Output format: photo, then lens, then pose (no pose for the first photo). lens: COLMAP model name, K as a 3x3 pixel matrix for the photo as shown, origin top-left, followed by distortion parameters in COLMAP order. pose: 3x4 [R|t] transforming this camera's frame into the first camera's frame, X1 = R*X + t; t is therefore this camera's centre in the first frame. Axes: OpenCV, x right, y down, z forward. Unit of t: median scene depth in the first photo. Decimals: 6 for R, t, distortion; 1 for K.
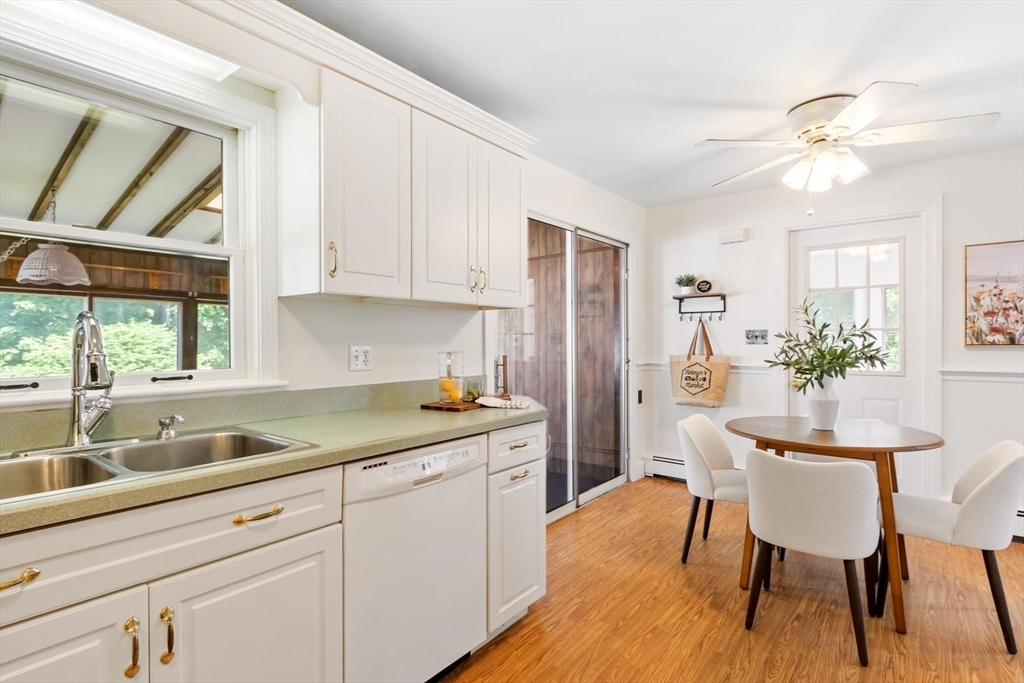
lens RADIAL K [[505.4, 0, 513.6], [0, 505.4, 342.0], [0, 0, 1]] dist [-0.003672, 0.000142]
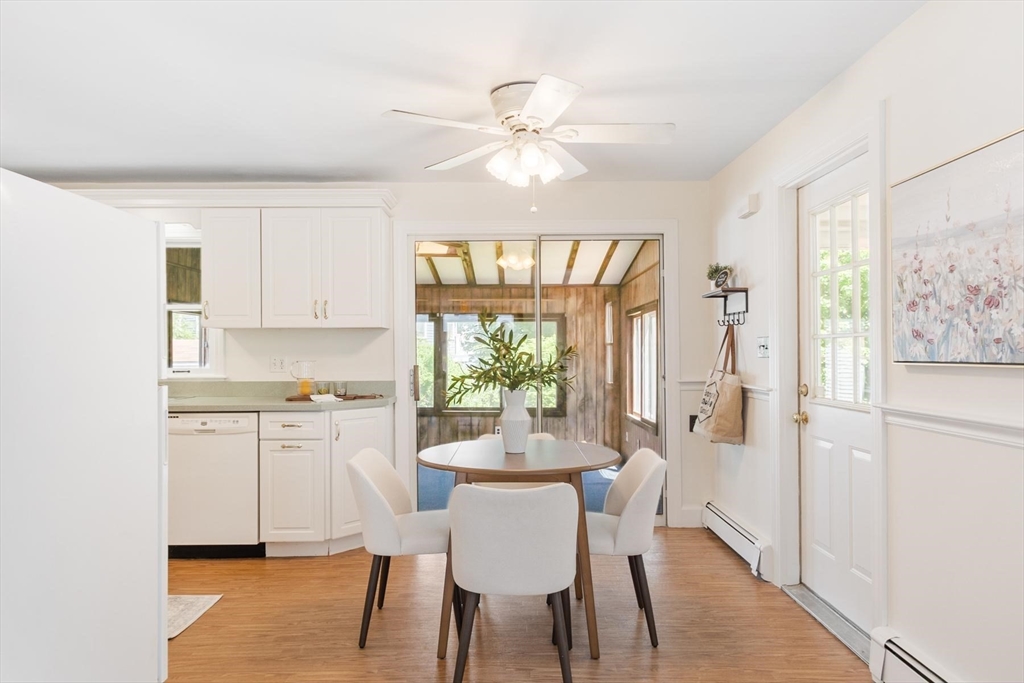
lens RADIAL K [[639.7, 0, 512.9], [0, 639.7, 340.9], [0, 0, 1]] dist [0.001829, 0.000392]
pose [[0.628020, -0.012465, -0.778097, 1.930273], [0.000557, 0.999879, -0.015568, -0.010835], [0.778197, 0.009344, 0.627951, 0.351918]]
